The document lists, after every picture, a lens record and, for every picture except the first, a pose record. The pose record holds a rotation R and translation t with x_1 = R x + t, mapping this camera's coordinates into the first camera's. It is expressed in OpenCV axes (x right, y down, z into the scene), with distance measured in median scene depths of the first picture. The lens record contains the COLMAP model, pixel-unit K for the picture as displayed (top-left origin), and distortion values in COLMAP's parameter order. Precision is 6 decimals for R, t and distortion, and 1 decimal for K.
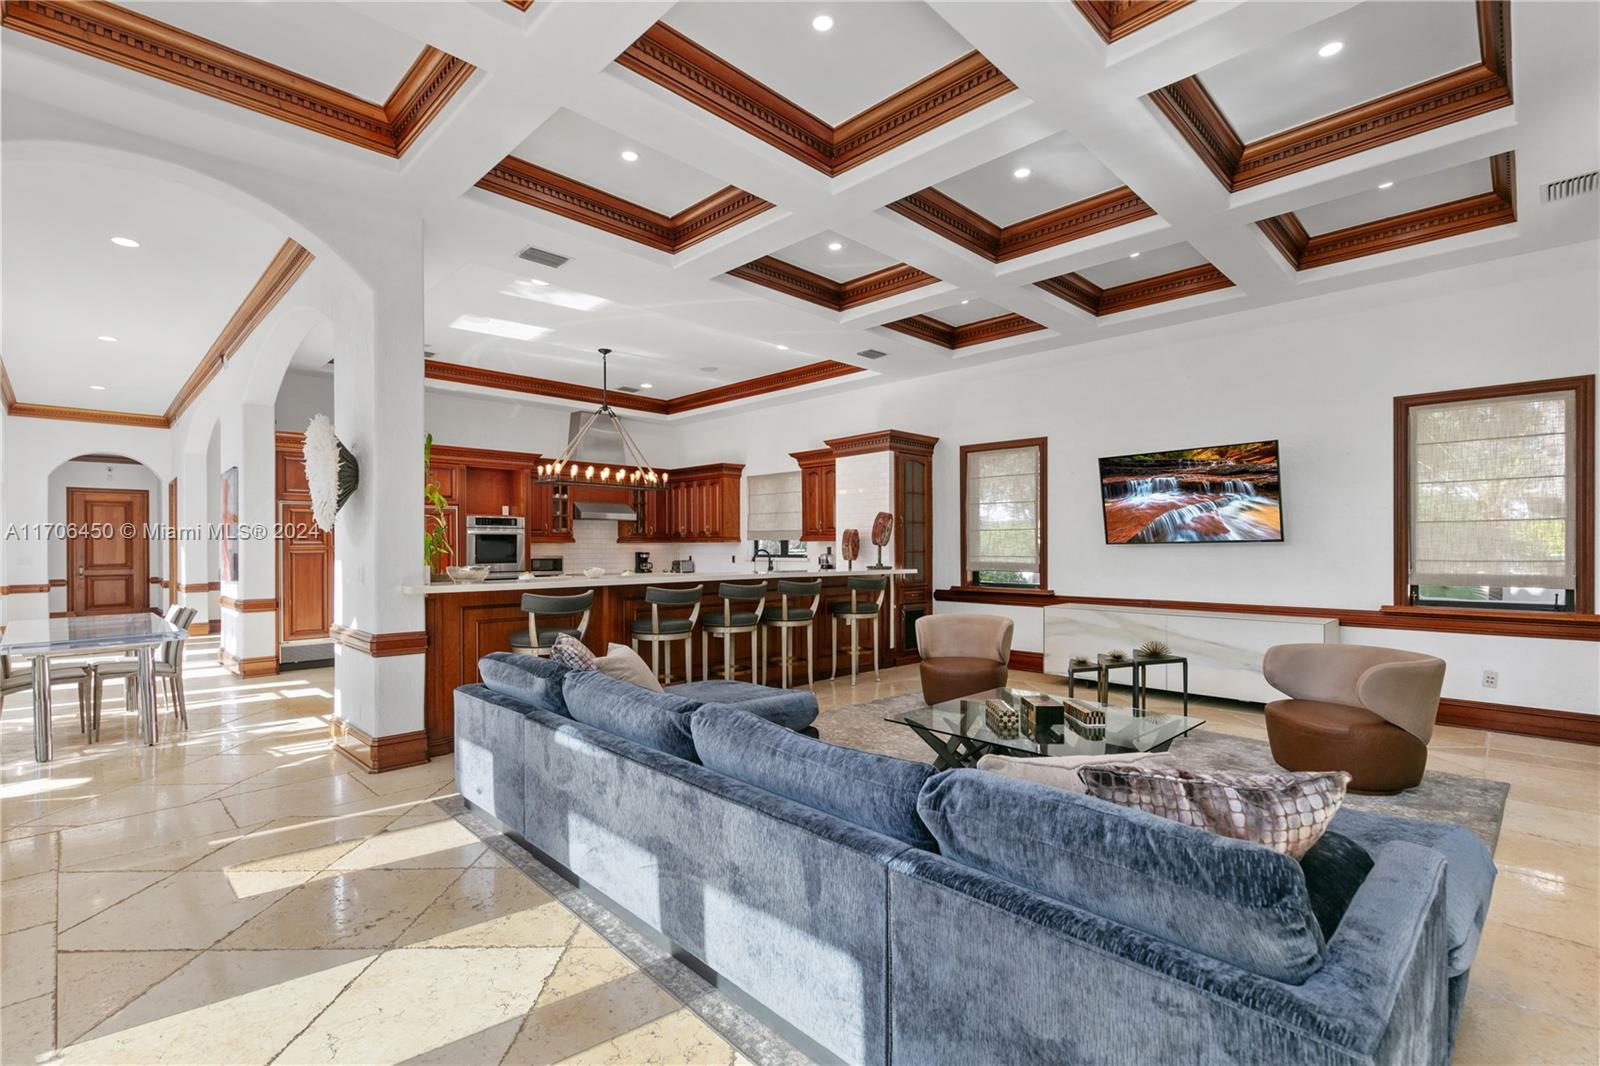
lens RADIAL K [[731.0, 0, 791.8], [0, 731.0, 539.6], [0, 0, 1]] dist [0.009554, -0.000492]
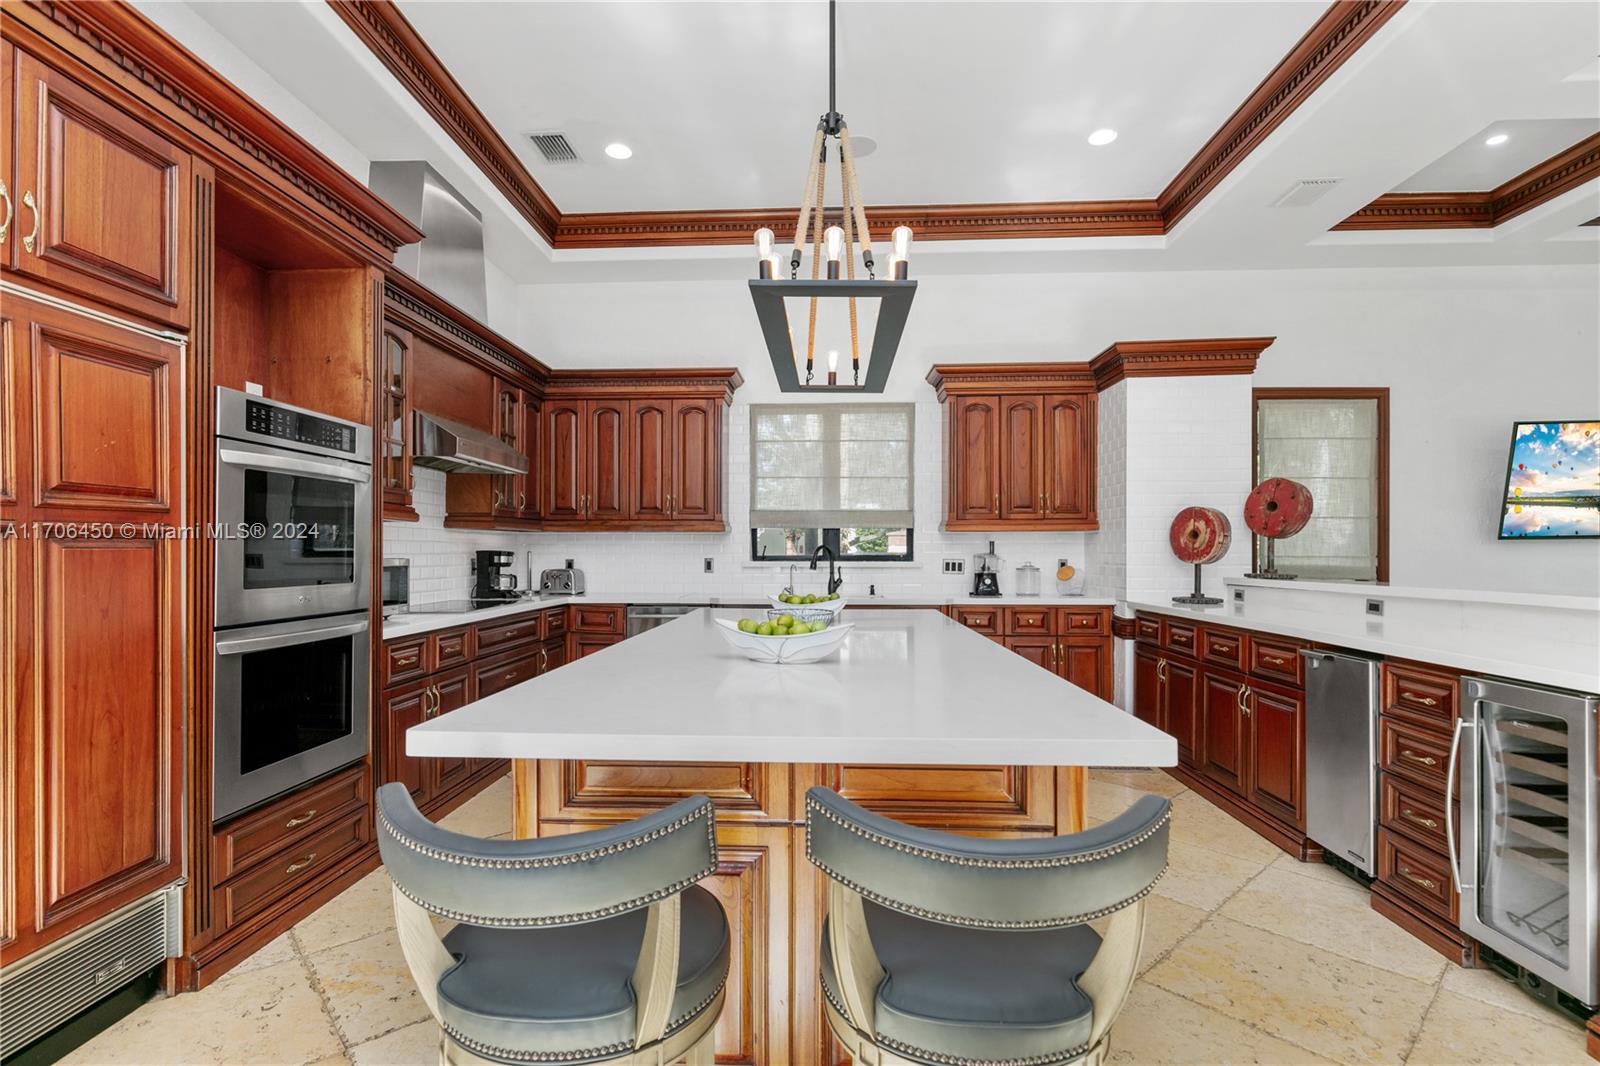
lens RADIAL K [[760.2, 0, 792.3], [0, 760.2, 535.0], [0, 0, 1]] dist [0.002409, 0.000221]
pose [[0.735181, 0.018654, 0.677614, -0.468683], [-0.010112, 0.999812, -0.016553, 0.016892], [-0.677796, 0.005317, 0.735231, 0.690757]]
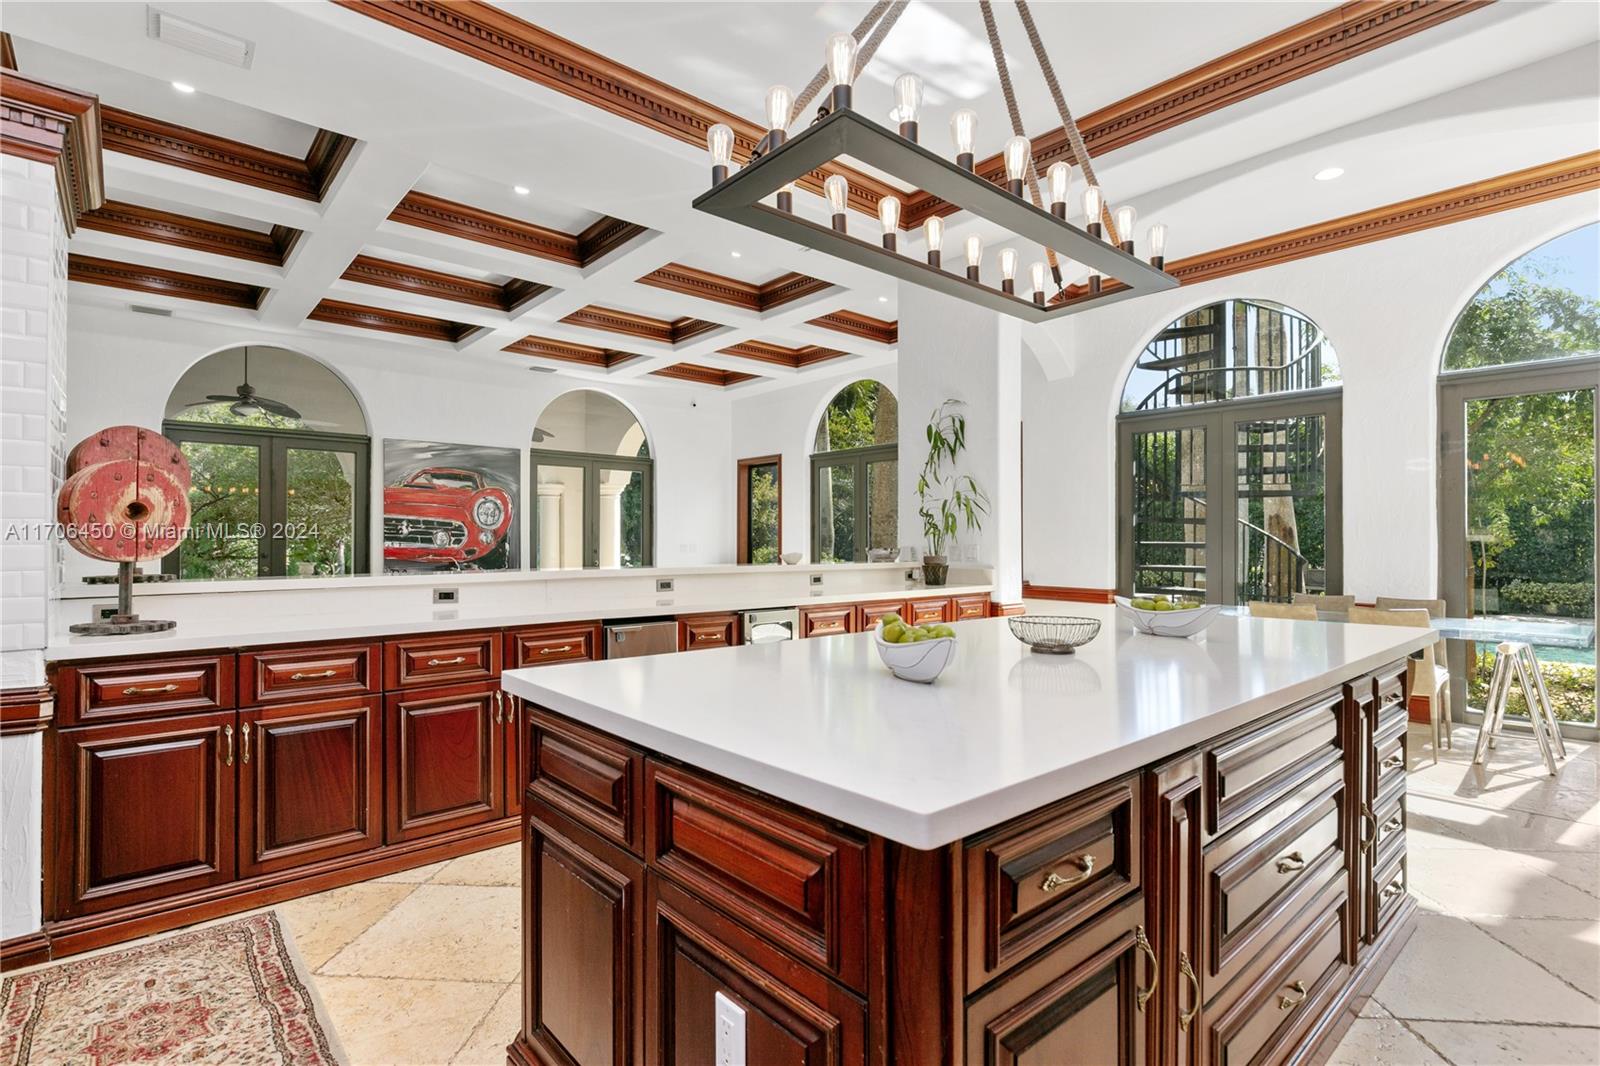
lens RADIAL K [[779.1, 0, 800.0], [0, 779.1, 533.0], [0, 0, 1]] dist [0.000307, 0.000021]
pose [[-0.998428, 0.005418, 0.055791, -0.197738], [0.004365, 0.999810, -0.018973, 0.020539], [-0.055883, -0.018700, -0.998262, 1.152533]]
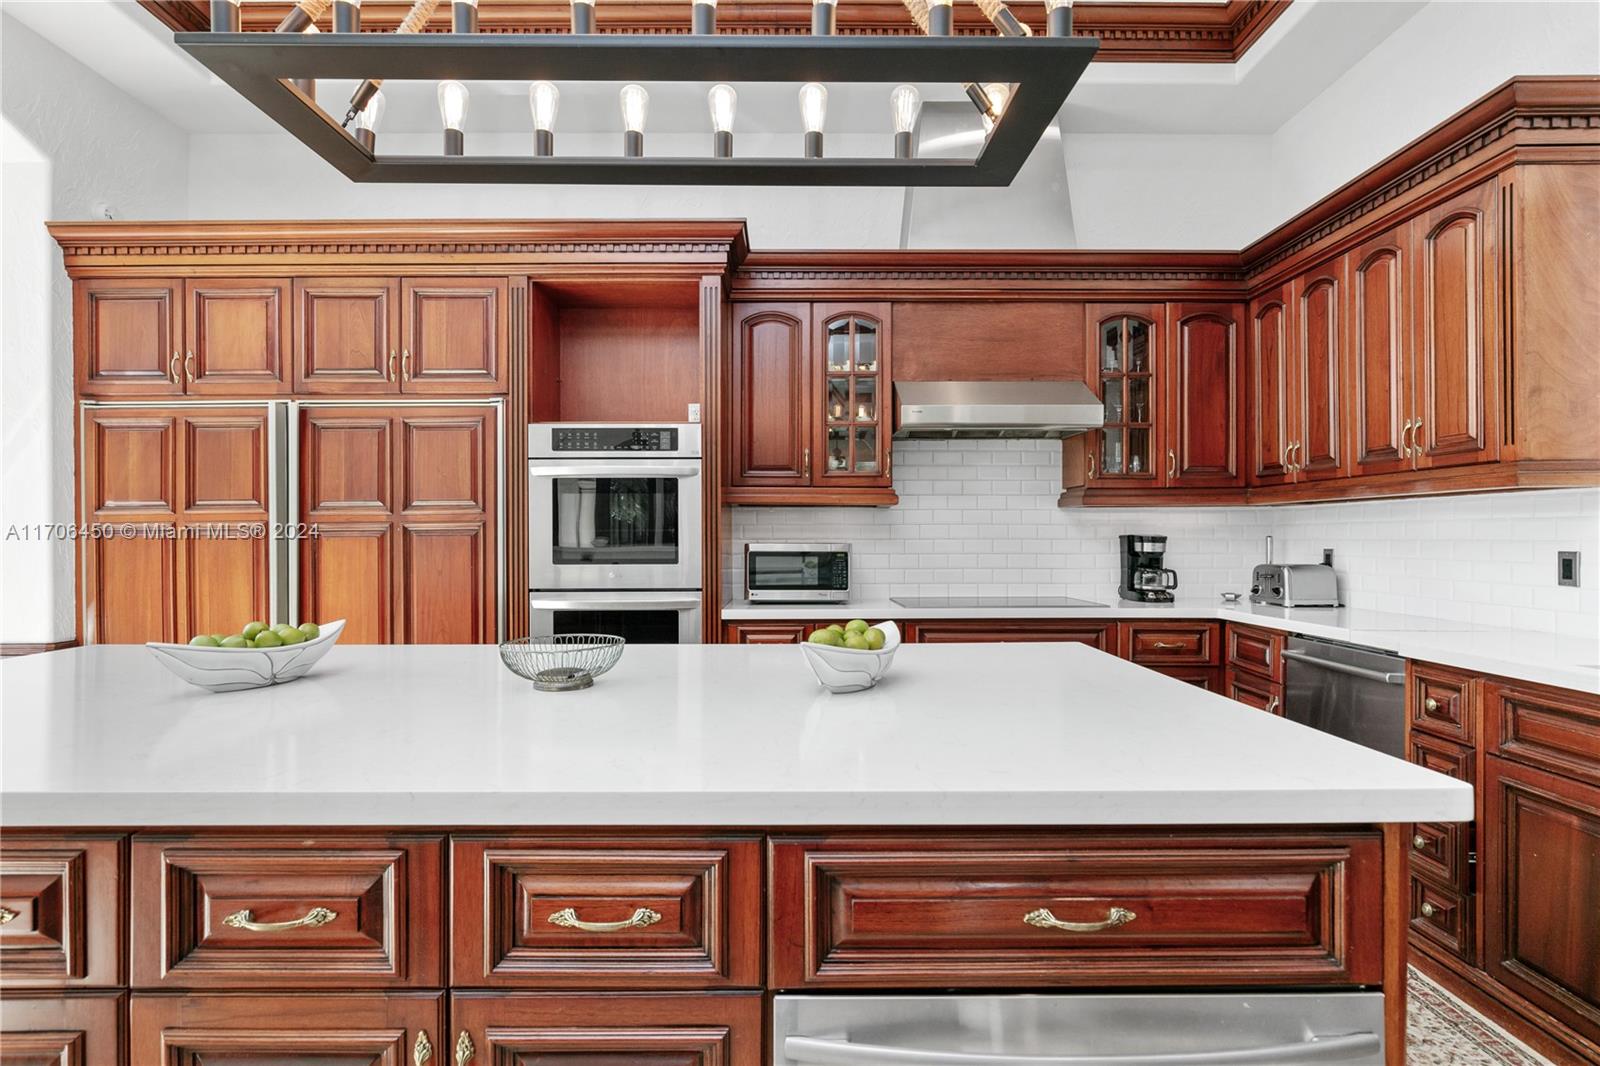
lens RADIAL K [[760.2, 0, 792.3], [0, 760.2, 535.0], [0, 0, 1]] dist [0.002409, 0.000221]
pose [[0.716474, 0.001825, -0.697611, -0.104925], [0.006241, 0.999940, 0.009026, 0.016468], [0.697586, -0.010821, 0.716420, 0.823704]]
